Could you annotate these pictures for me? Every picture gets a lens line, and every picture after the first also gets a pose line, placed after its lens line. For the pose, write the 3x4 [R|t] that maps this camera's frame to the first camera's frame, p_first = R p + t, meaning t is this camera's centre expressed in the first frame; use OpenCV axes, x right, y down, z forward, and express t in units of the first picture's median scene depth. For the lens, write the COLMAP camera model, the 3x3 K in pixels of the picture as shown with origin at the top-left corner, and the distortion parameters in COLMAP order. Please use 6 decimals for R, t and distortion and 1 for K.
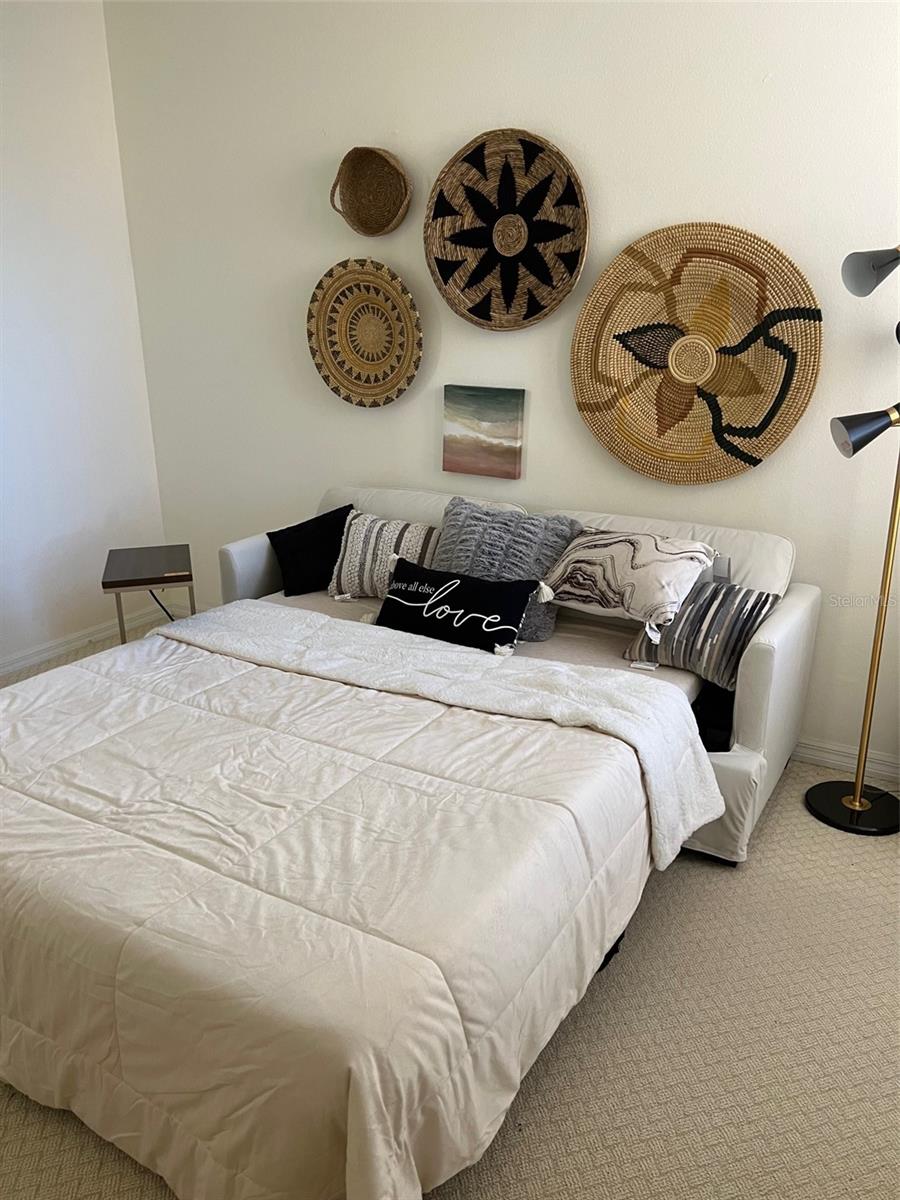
lens RADIAL K [[907.7, 0, 440.7], [0, 907.7, 600.3], [0, 0, 1]] dist [0.104555, -0.210838]
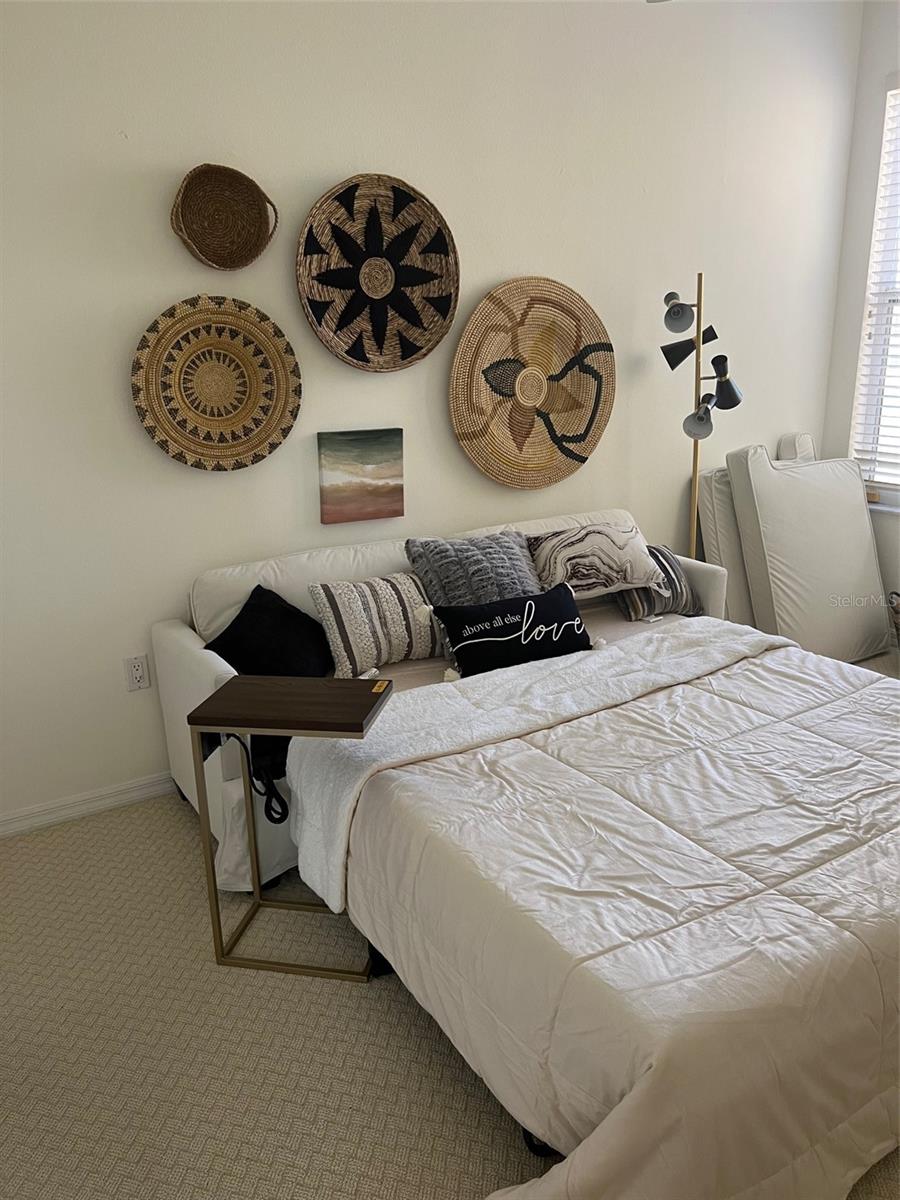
lens RADIAL K [[907.7, 0, 440.7], [0, 907.7, 600.3], [0, 0, 1]] dist [0.104555, -0.210838]
pose [[0.467420, -0.251168, 0.847605, -0.831485], [0.296230, 0.947859, 0.117517, -0.160260], [-0.832926, 0.196157, 0.517452, 0.491083]]
